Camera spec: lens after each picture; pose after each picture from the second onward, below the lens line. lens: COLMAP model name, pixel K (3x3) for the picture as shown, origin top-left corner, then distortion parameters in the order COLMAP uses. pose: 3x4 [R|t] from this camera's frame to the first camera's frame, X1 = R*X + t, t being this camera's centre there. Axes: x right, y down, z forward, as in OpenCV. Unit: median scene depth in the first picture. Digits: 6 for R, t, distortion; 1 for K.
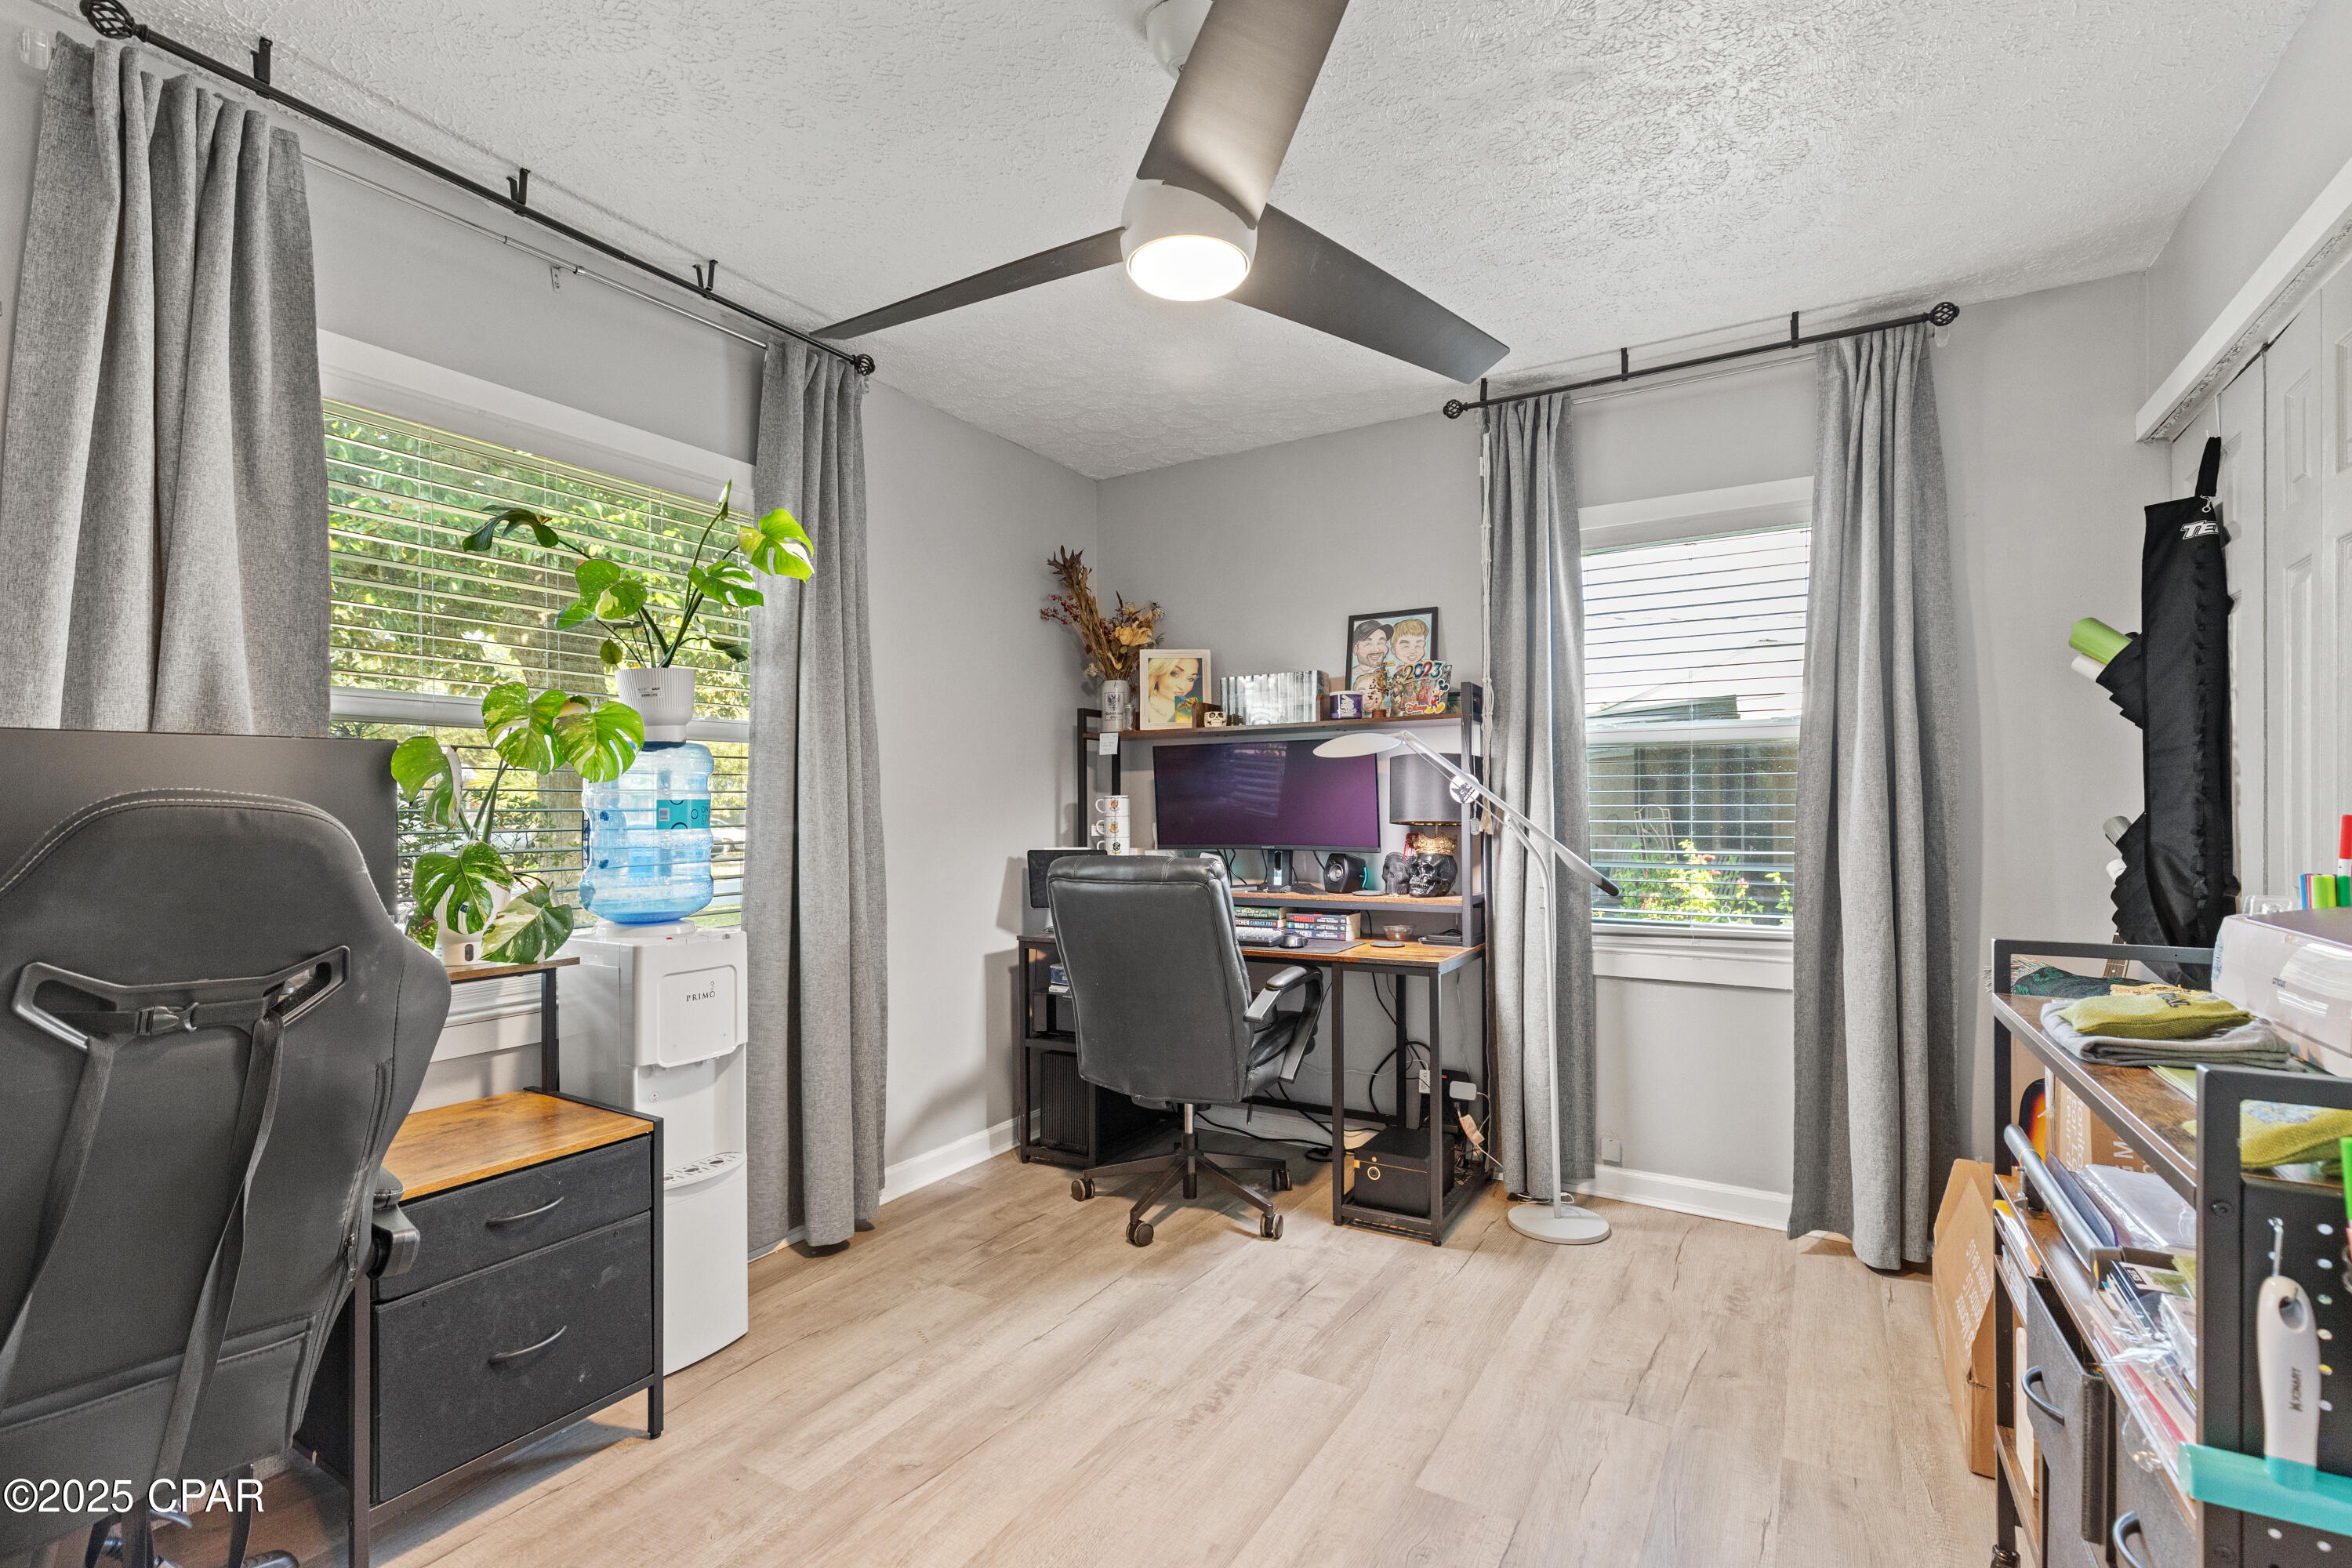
lens RADIAL K [[1072.2, 0, 1173.5], [0, 1072.2, 793.0], [0, 0, 1]] dist [0.000029, 0.000009]
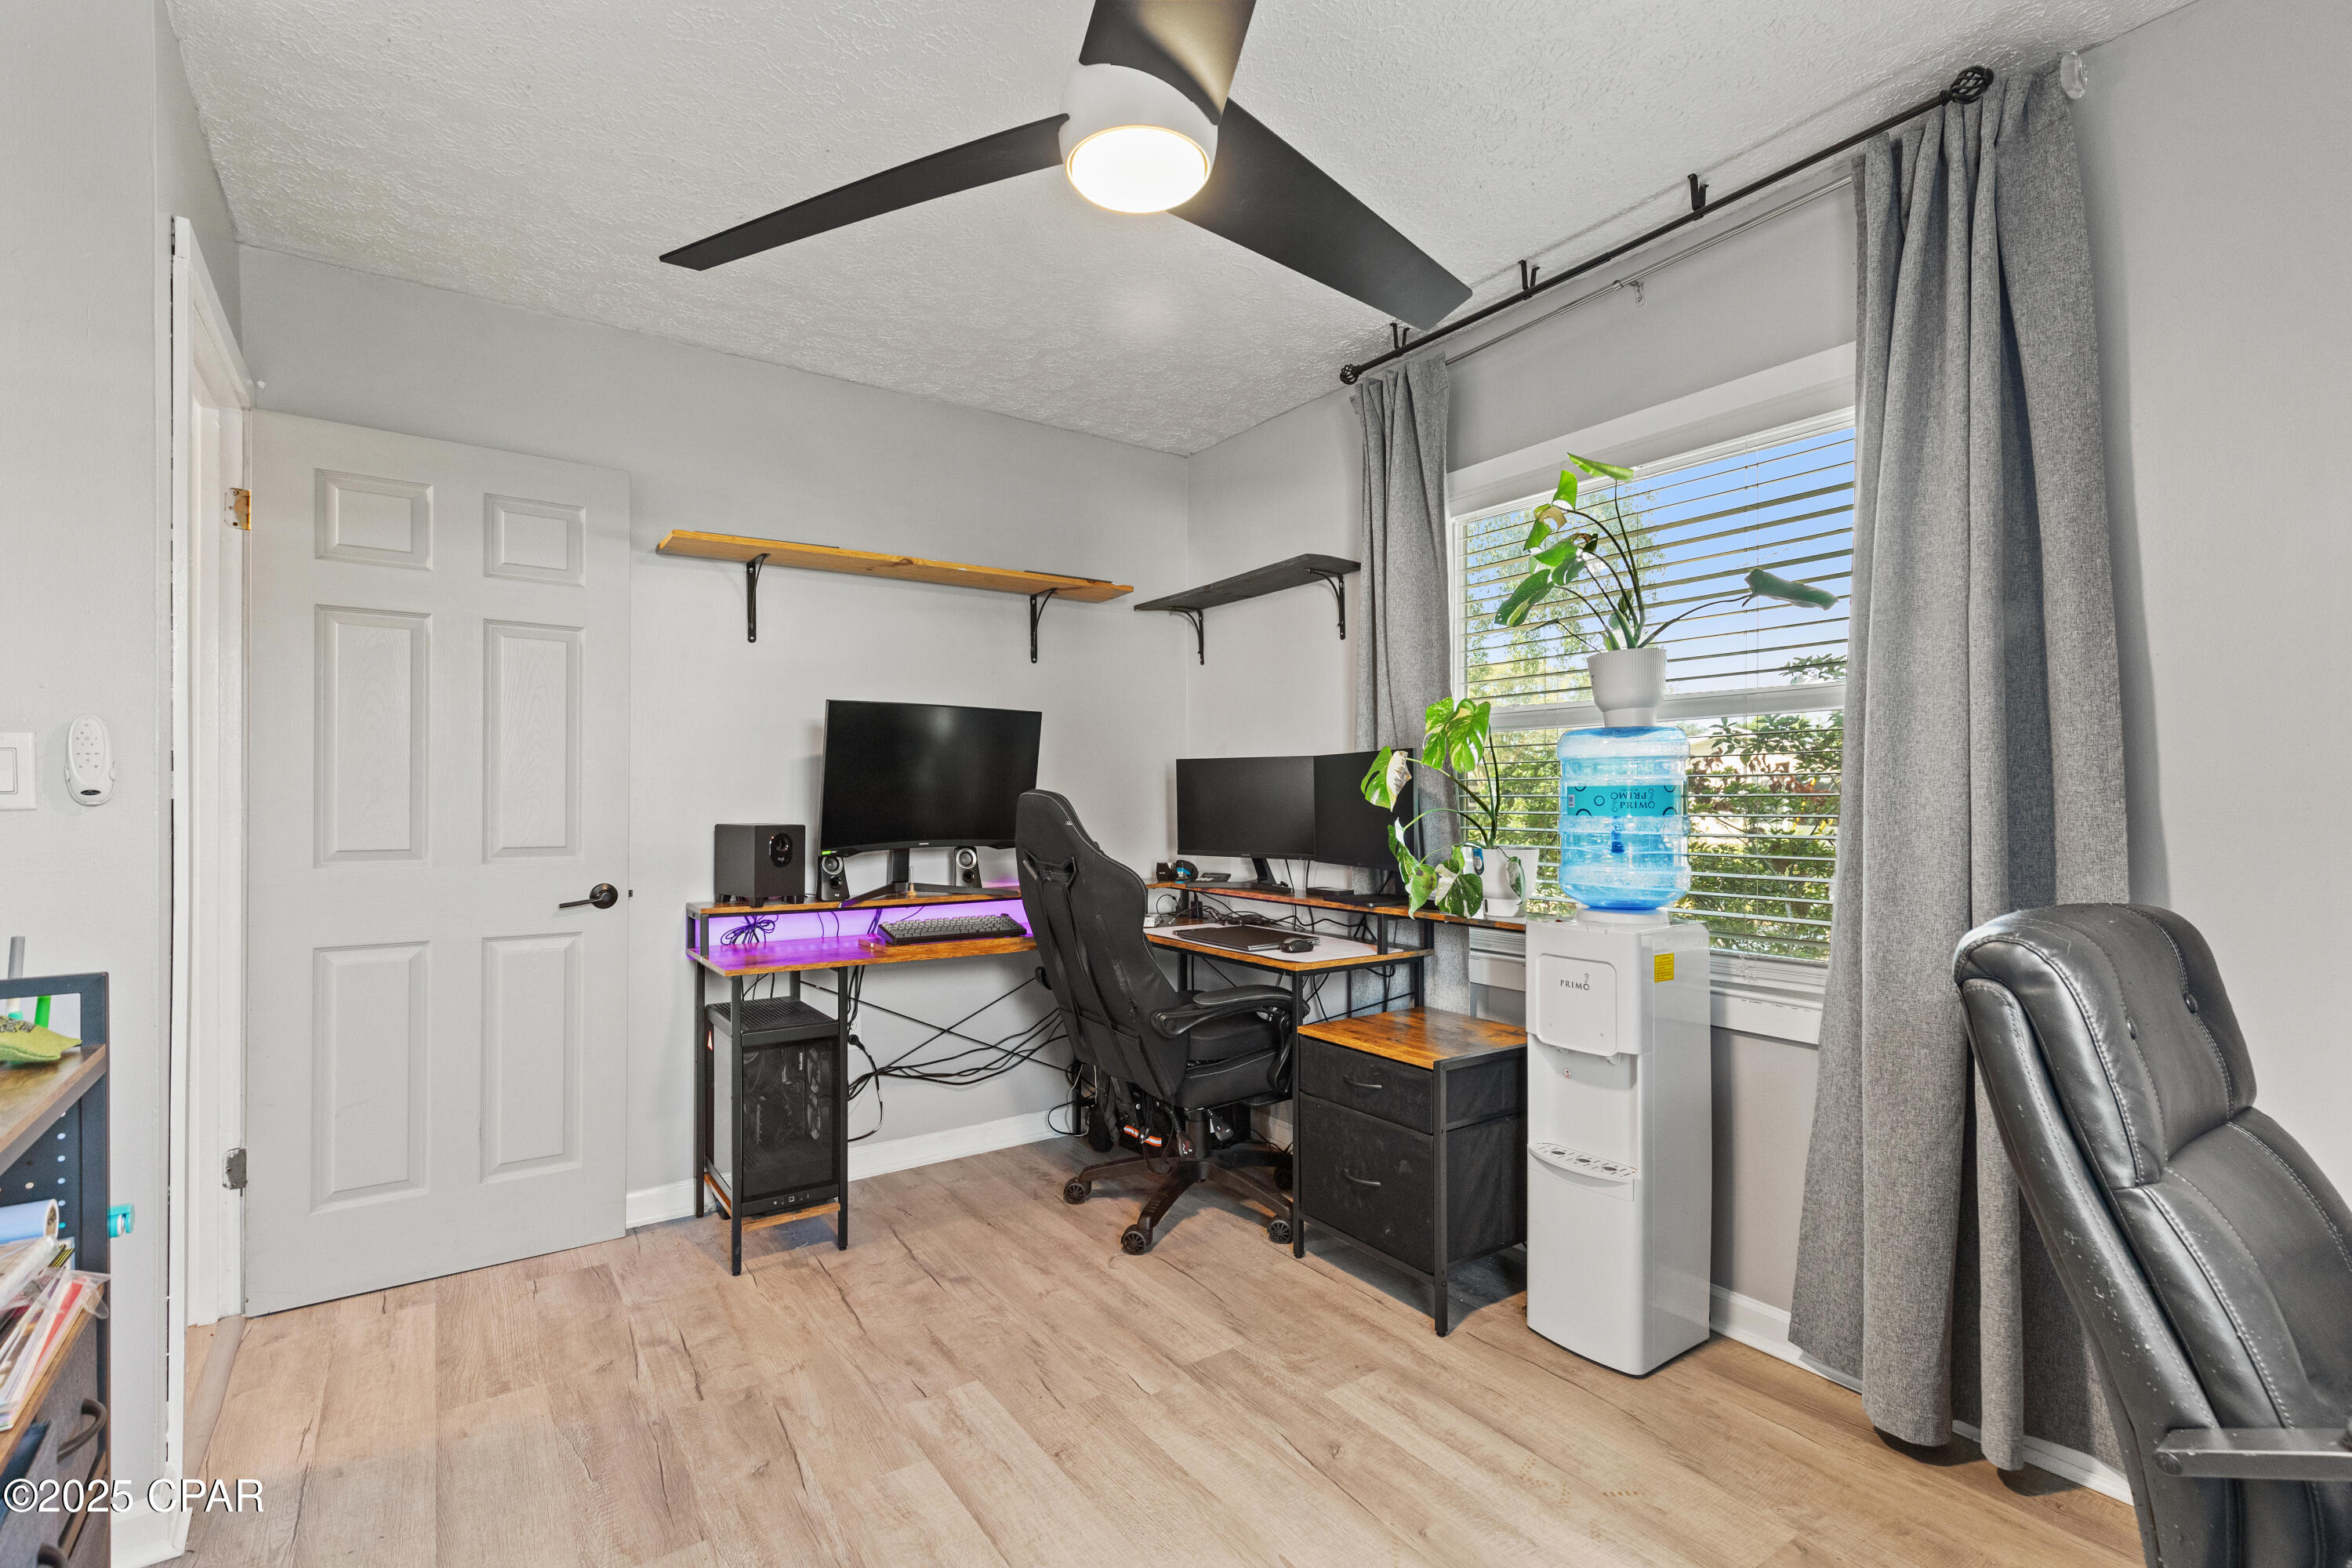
lens RADIAL K [[1072.2, 0, 1178.9], [0, 1072.2, 788.6], [0, 0, 1]] dist [0.000029, 0.000009]
pose [[-0.392343, 0.004353, -0.919808, 0.687940], [0.013731, 0.999905, -0.001125, 0.006497], [0.919716, -0.013071, -0.392366, 1.192214]]
